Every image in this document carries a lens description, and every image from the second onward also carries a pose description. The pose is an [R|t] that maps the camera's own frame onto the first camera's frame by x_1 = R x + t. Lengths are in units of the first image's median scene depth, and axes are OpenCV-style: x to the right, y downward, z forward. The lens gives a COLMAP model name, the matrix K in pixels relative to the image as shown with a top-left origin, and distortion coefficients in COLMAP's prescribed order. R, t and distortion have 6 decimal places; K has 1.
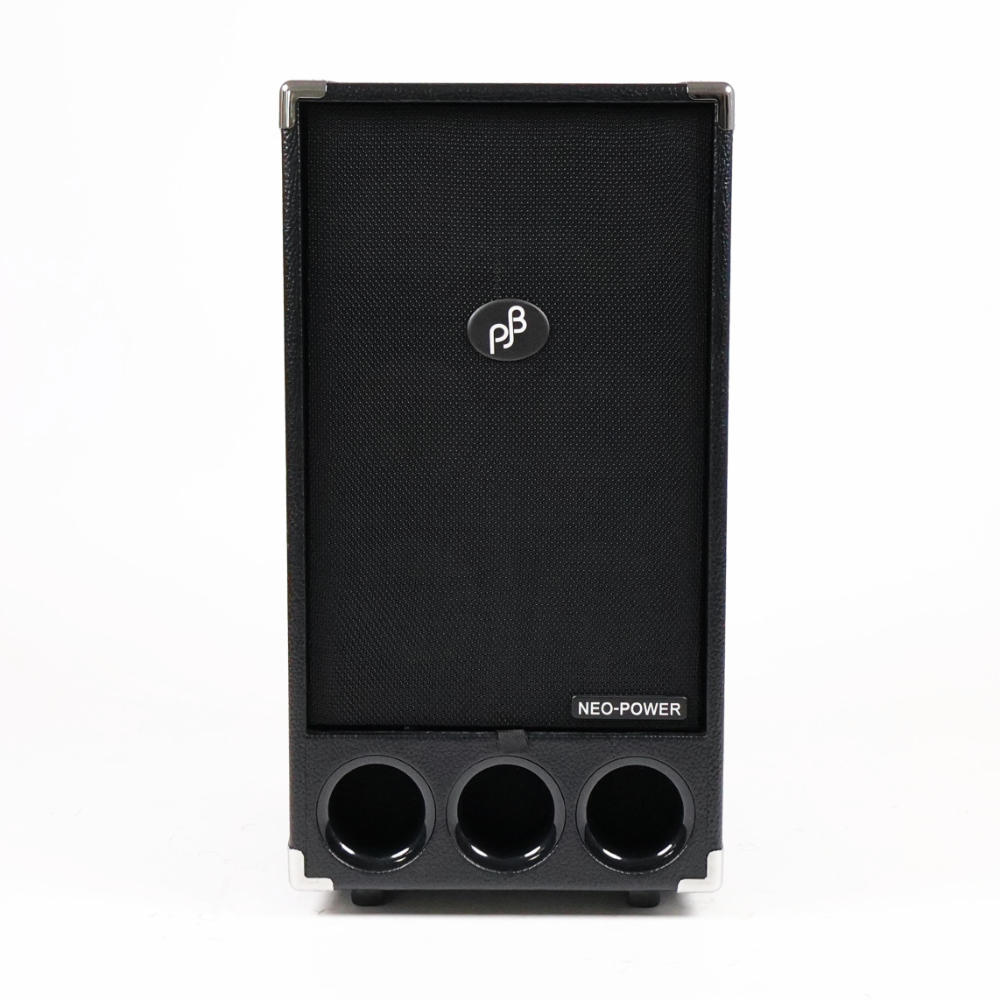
lens RADIAL K [[2286.6, 0, 500.4], [0, 2286.6, 500.8], [0, 0, 1]] dist [0.137014, 0.000000]
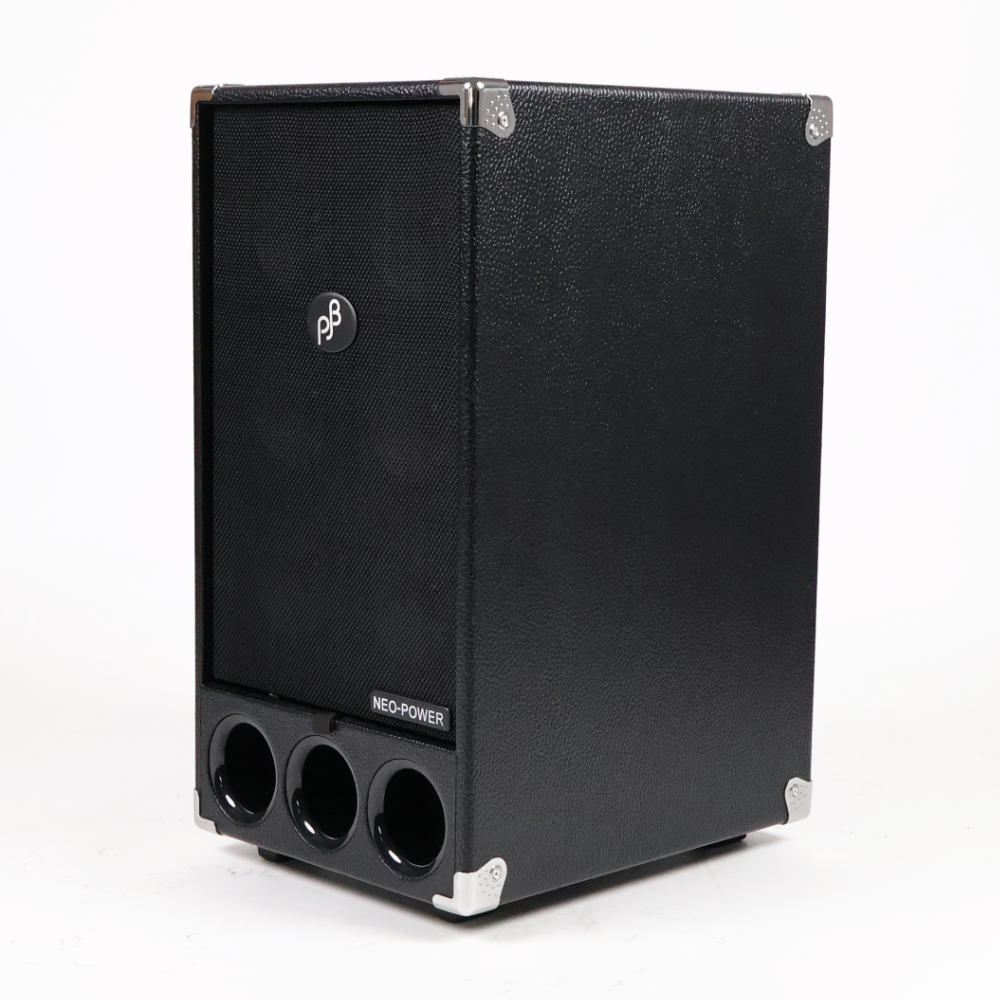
lens RADIAL K [[2286.6, 0, 494.2], [0, 2286.6, 493.4], [0, 0, 1]] dist [0.137014, 0.000000]
pose [[0.713822, 0.102229, -0.692826, 0.761042], [-0.122102, 0.992303, 0.020616, -0.027683], [0.689601, 0.069879, 0.720810, 0.304097]]
